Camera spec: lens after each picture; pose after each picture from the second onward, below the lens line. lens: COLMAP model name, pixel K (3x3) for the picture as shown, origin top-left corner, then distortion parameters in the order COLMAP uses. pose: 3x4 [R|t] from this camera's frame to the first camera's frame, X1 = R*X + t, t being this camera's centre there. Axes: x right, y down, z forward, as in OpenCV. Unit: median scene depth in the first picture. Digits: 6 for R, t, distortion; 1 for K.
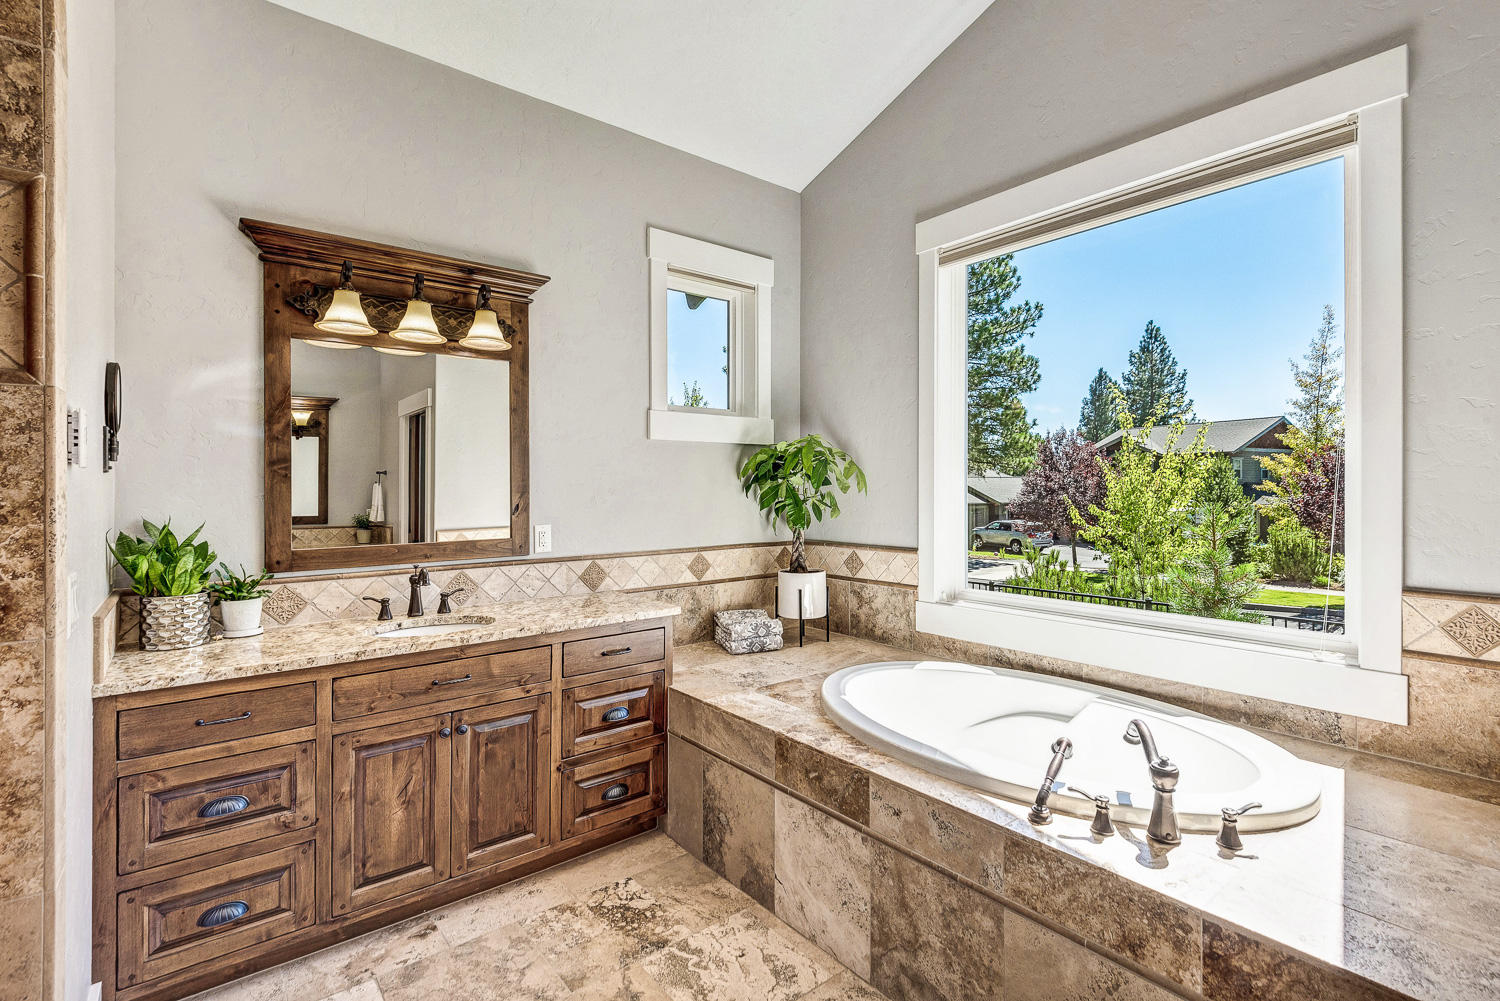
lens RADIAL K [[690.3, 0, 740.2], [0, 690.3, 482.3], [0, 0, 1]] dist [0.011538, -0.010201]
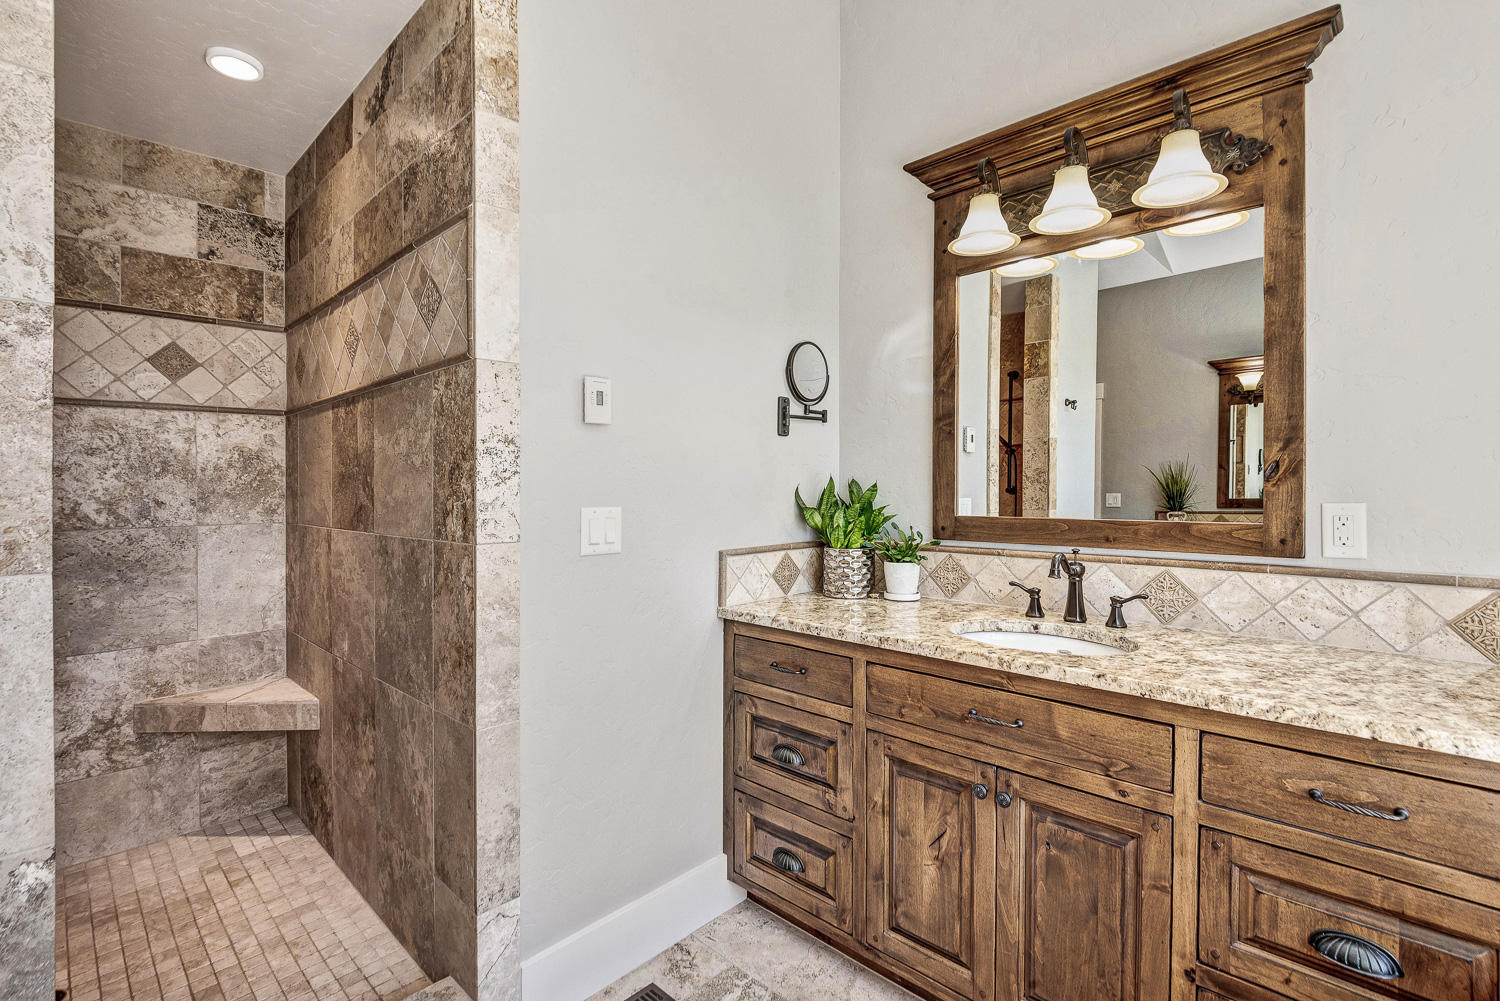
lens RADIAL K [[690.3, 0, 755.8], [0, 690.3, 485.4], [0, 0, 1]] dist [0.011538, -0.010201]
pose [[0.140784, 0.004198, -0.990031, 0.202039], [0.010363, 0.999930, 0.005714, 0.053975], [0.989986, -0.011064, 0.140731, 0.658814]]
